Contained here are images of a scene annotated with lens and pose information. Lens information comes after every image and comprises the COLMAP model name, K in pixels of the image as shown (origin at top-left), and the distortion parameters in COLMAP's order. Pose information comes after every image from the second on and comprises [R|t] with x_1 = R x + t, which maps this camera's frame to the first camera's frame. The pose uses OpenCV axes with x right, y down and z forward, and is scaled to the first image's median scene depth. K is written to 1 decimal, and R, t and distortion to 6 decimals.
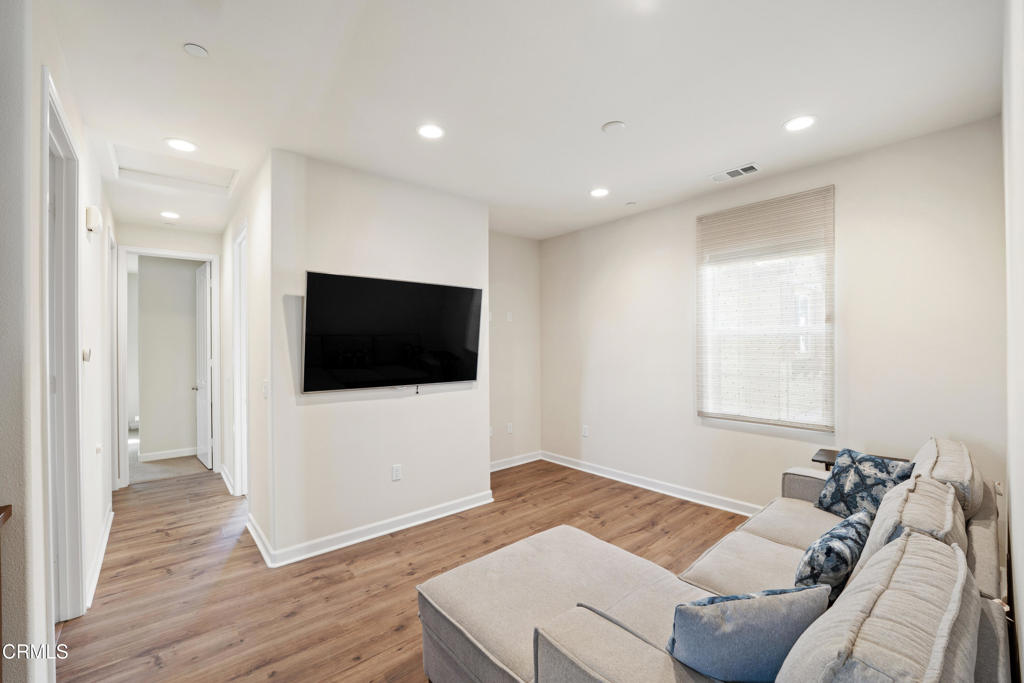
lens RADIAL K [[422.8, 0, 510.6], [0, 422.8, 343.8], [0, 0, 1]] dist [-0.013062, 0.000391]
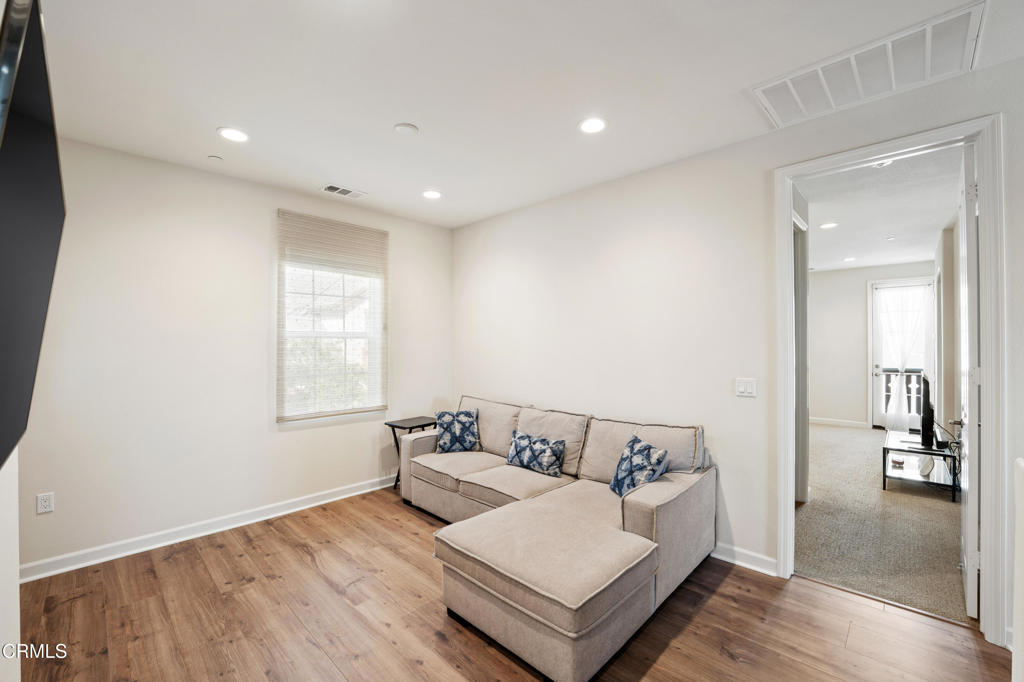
lens RADIAL K [[422.8, 0, 510.5], [0, 422.8, 343.3], [0, 0, 1]] dist [-0.013062, 0.000391]
pose [[-0.091573, 0.014089, 0.995699, -0.567280], [-0.001134, 0.999898, -0.014253, 0.009876], [-0.995798, -0.002434, -0.091547, 0.614738]]
